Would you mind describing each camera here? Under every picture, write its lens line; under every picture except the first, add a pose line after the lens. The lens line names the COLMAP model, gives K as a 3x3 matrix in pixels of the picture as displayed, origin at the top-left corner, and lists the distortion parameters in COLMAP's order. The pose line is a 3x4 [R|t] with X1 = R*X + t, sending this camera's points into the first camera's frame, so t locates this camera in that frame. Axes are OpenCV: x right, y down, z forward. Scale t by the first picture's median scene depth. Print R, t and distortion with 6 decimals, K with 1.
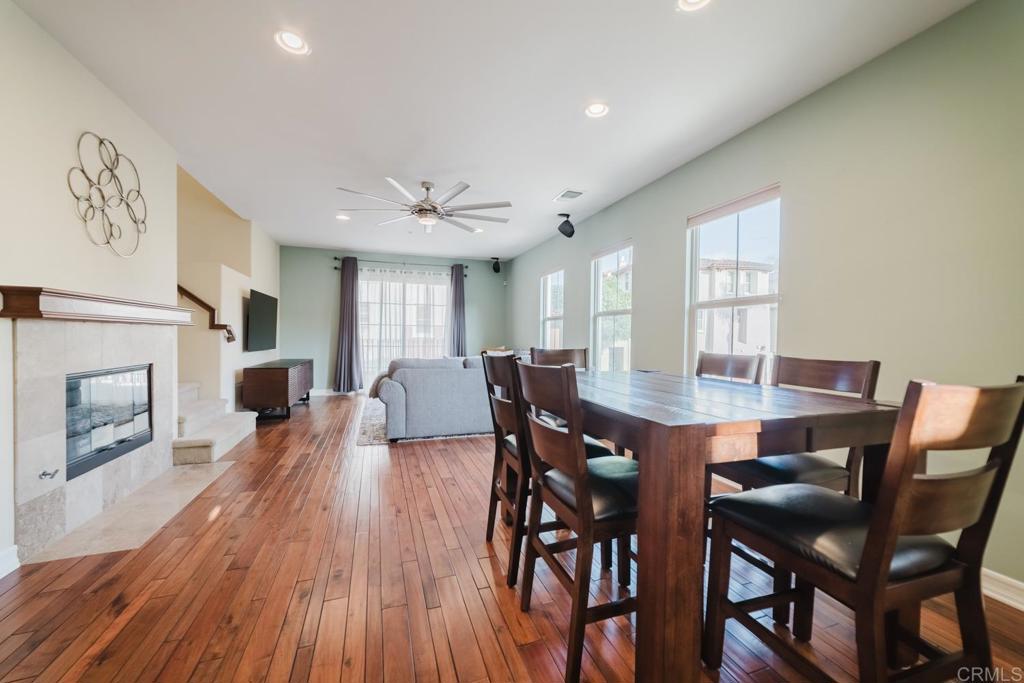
lens RADIAL K [[391.9, 0, 512.0], [0, 391.9, 341.5], [0, 0, 1]] dist [-0.000885, 0.000316]
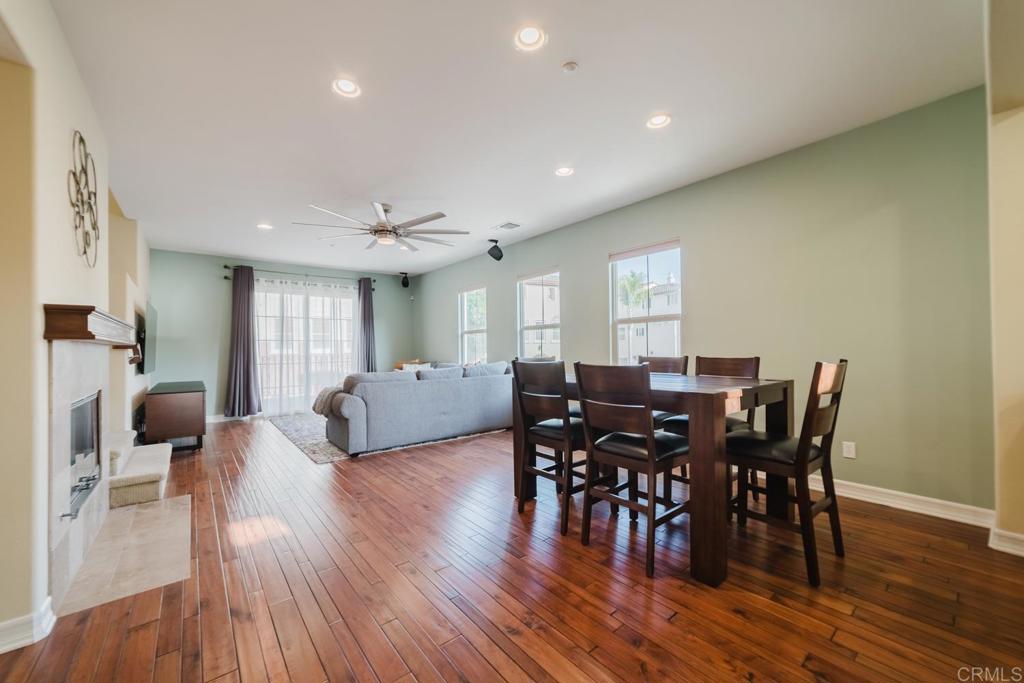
lens RADIAL K [[391.9, 0, 512.0], [0, 391.9, 341.5], [0, 0, 1]] dist [-0.000885, 0.000316]
pose [[0.940237, -0.018431, 0.340023, -0.224463], [0.029231, 0.999217, -0.026669, 0.000027], [-0.339265, 0.035014, 0.940039, -0.079073]]
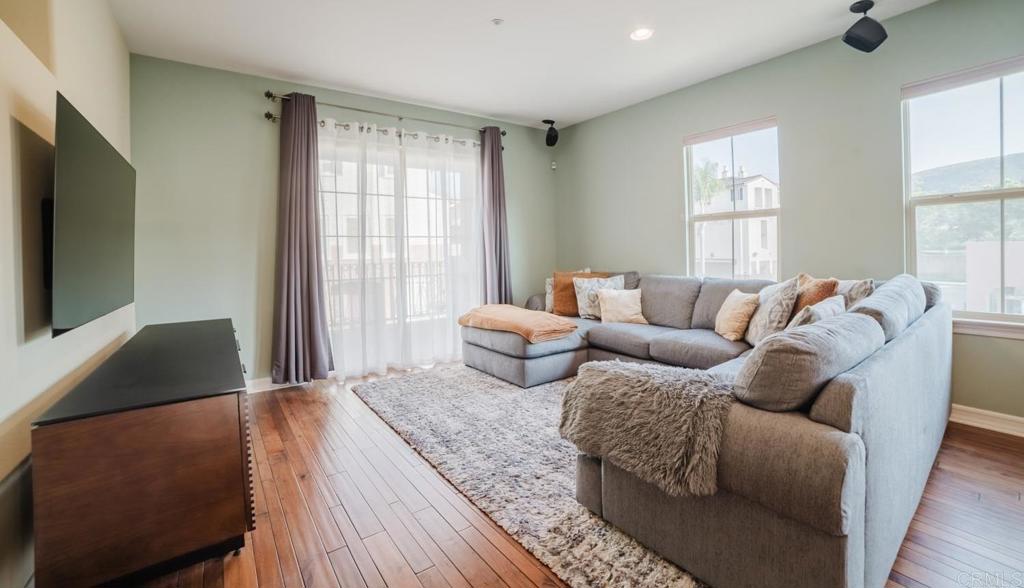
lens RADIAL K [[430.3, 0, 512.4], [0, 430.3, 254.5], [0, 0, 1]] dist [-0.075917, 0.039319]
pose [[0.962020, -0.029744, 0.271354, -0.485437], [0.031470, 0.999503, -0.002010, -0.020645], [-0.271159, 0.010473, 0.962478, 0.695544]]
